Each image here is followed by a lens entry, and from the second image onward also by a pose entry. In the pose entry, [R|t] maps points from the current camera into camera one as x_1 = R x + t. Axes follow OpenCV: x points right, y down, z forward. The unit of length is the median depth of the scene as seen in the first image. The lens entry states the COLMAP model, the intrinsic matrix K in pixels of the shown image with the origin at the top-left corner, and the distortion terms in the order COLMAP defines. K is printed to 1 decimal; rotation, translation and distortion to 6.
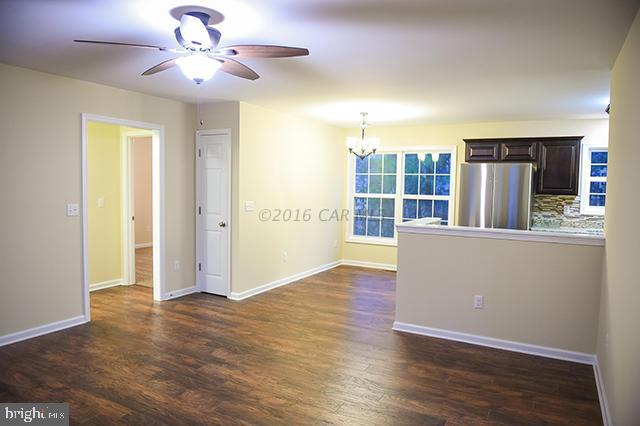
lens RADIAL K [[433.4, 0, 320.1], [0, 433.4, 212.8], [0, 0, 1]] dist [-0.051850, -0.002254]
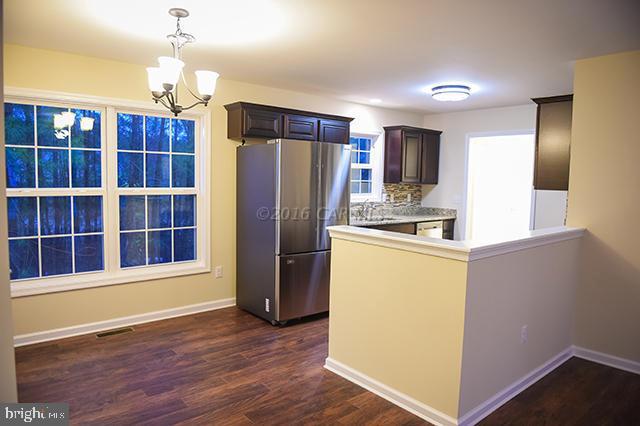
lens RADIAL K [[433.4, 0, 319.3], [0, 433.4, 214.6], [0, 0, 1]] dist [-0.051850, -0.002254]
pose [[0.349375, -0.091620, 0.932493, -0.308427], [0.048840, 0.995636, 0.079525, -0.054086], [-0.935709, 0.017759, 0.352325, 0.786873]]
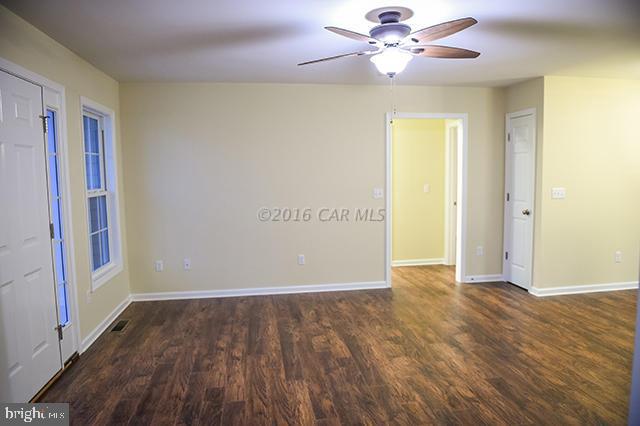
lens RADIAL K [[433.4, 0, 318.3], [0, 433.4, 210.3], [0, 0, 1]] dist [-0.051850, -0.002254]
pose [[0.607335, 0.040654, -0.793405, 0.234037], [-0.026474, 0.999171, 0.030932, 0.005876], [0.794004, 0.002218, 0.607908, 0.084592]]
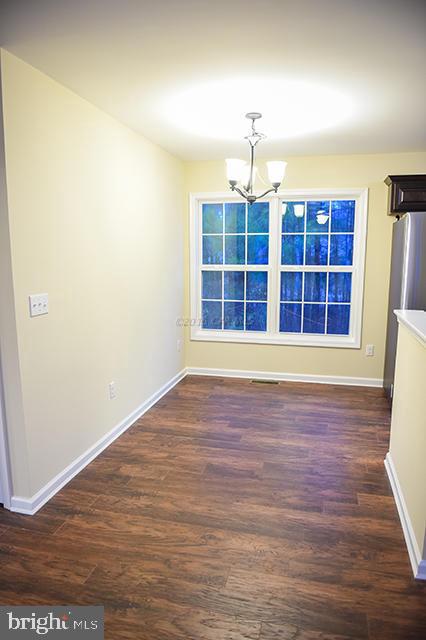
lens RADIAL K [[433.4, 0, 212.8], [0, 433.4, 321.7], [0, 0, 1]] dist [-0.051850, -0.002254]
pose [[0.965799, -0.059691, 0.252328, -0.104620], [0.035653, 0.994470, 0.098788, -0.035297], [-0.256829, -0.086413, 0.962586, 0.535258]]
